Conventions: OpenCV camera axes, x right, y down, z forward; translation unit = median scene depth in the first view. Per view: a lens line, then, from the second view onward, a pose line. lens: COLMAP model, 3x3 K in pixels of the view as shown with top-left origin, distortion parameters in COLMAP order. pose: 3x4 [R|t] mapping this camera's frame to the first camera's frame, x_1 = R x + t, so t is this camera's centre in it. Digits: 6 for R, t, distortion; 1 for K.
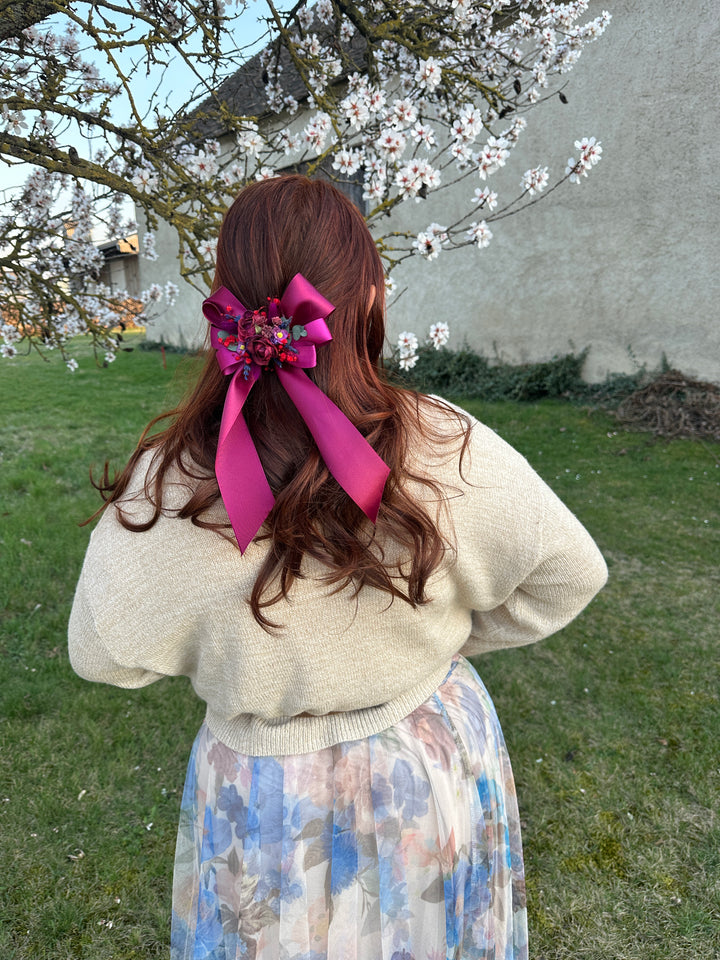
lens RADIAL K [[673.1, 0, 362.0], [0, 673.1, 476.5], [0, 0, 1]] dist [0.007527, -0.015410]
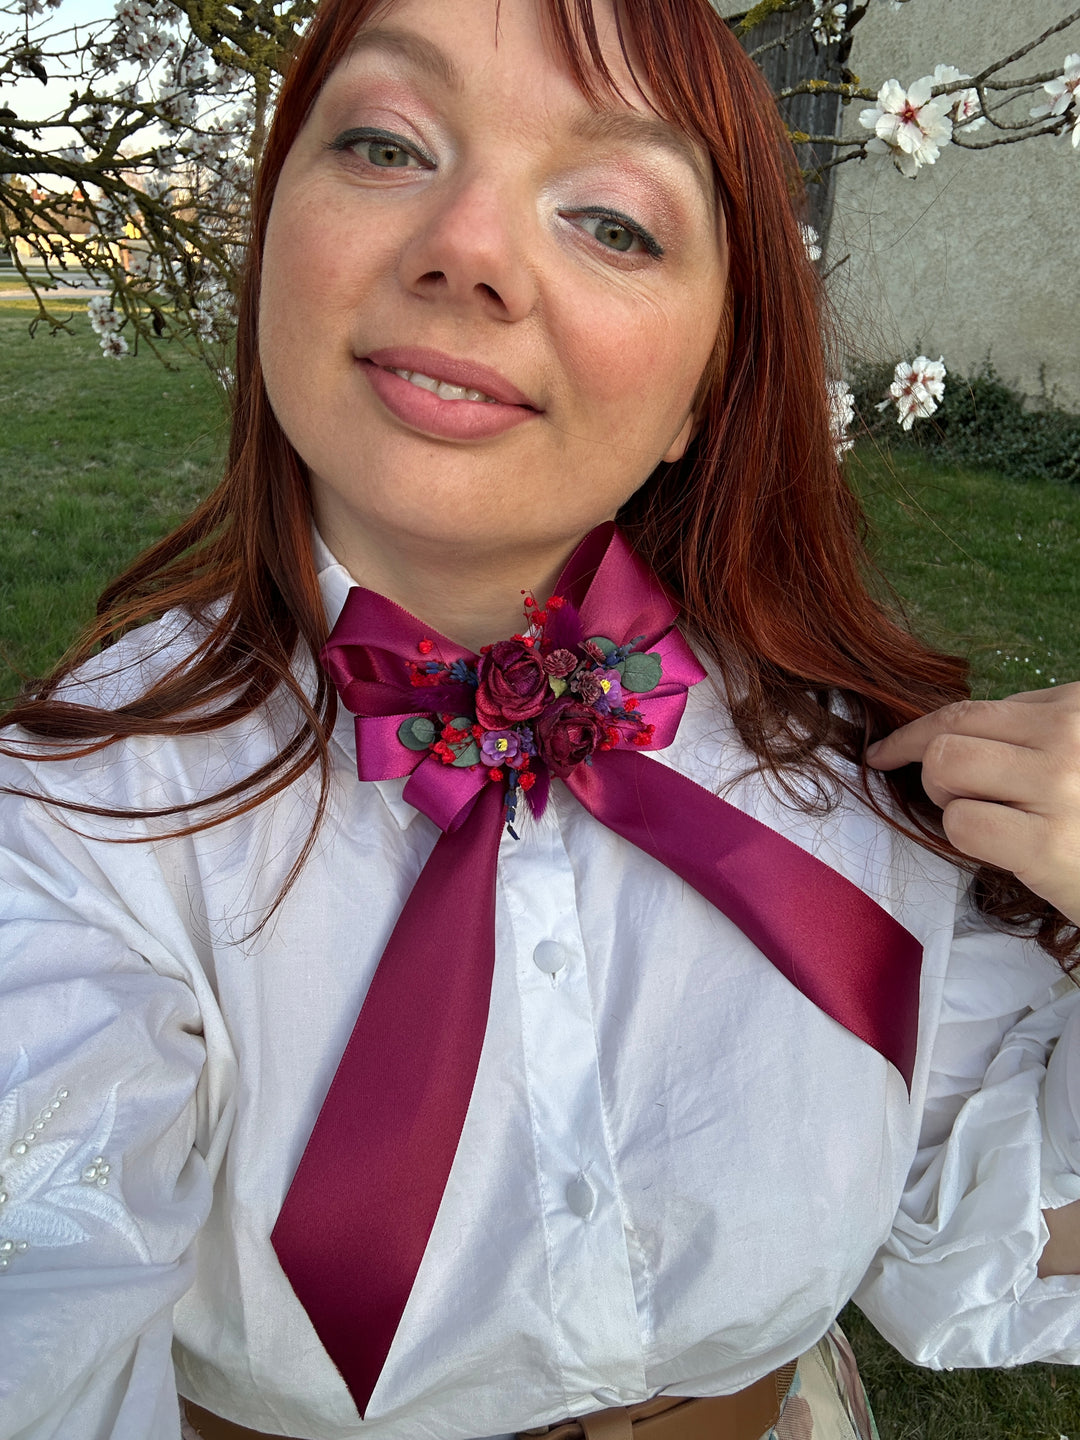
lens RADIAL K [[1018.6, 0, 540.4], [0, 1018.6, 710.1], [0, 0, 1]] dist [-0.007776, -0.004090]
pose [[0.968574, 0.136283, -0.208064, 0.045317], [-0.102342, 0.980799, 0.166009, -0.091966], [0.226693, -0.139498, 0.963925, 0.318610]]
